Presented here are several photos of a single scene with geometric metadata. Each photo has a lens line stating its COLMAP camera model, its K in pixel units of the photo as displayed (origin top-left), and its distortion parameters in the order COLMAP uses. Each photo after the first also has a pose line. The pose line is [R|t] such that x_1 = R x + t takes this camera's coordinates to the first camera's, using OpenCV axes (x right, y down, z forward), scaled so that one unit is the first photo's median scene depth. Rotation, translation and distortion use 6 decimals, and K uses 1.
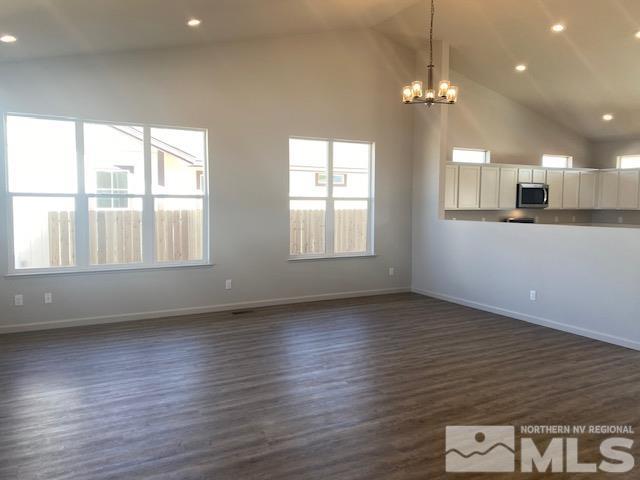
lens RADIAL K [[483.2, 0, 322.6], [0, 483.2, 241.2], [0, 0, 1]] dist [0.002633, -0.009149]
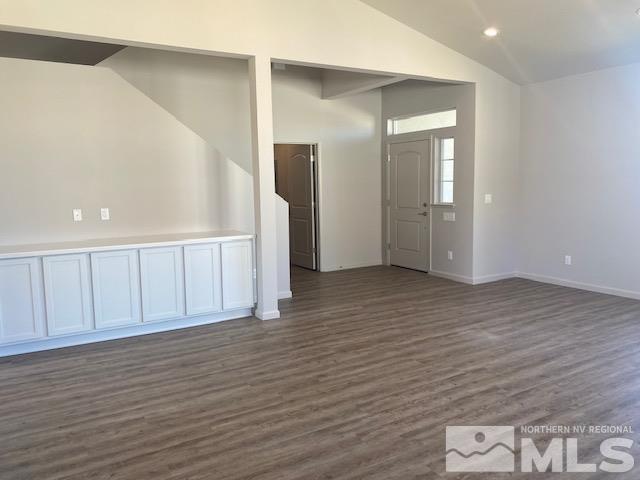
lens RADIAL K [[483.2, 0, 315.9], [0, 483.2, 238.9], [0, 0, 1]] dist [0.002633, -0.009149]
pose [[-0.998992, 0.018237, -0.041016, 0.195999], [0.009699, 0.979859, 0.199456, -0.077076], [0.043828, 0.198857, -0.979048, 1.014072]]
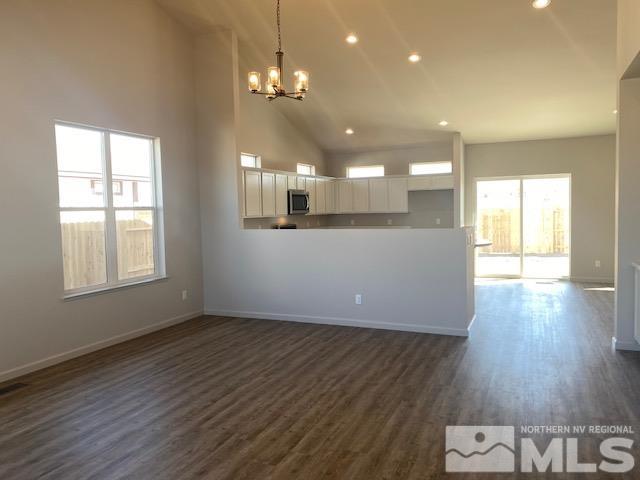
lens RADIAL K [[483.2, 0, 321.3], [0, 483.2, 238.7], [0, 0, 1]] dist [0.002633, -0.009149]
pose [[0.779630, -0.058958, 0.623459, -0.202218], [0.073793, 0.997272, 0.002030, -0.018740], [-0.621877, 0.044424, 0.781853, 0.212059]]
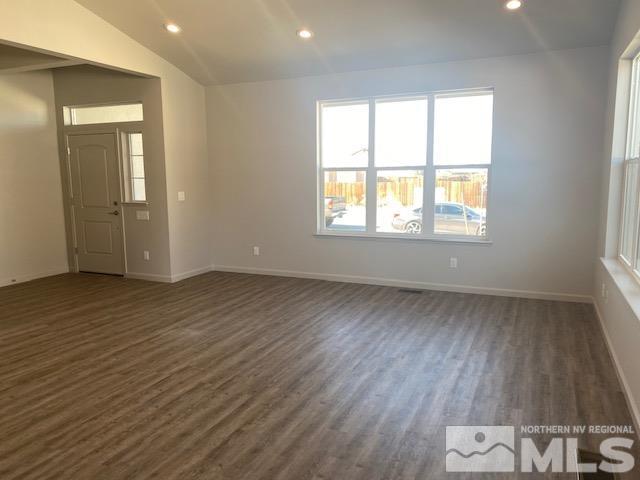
lens RADIAL K [[483.2, 0, 324.2], [0, 483.2, 240.0], [0, 0, 1]] dist [0.002633, -0.009149]
pose [[-0.784322, 0.083578, -0.614698, 0.190575], [-0.049566, 0.979272, 0.196391, -0.077721], [0.618371, 0.184502, -0.763922, 1.002868]]
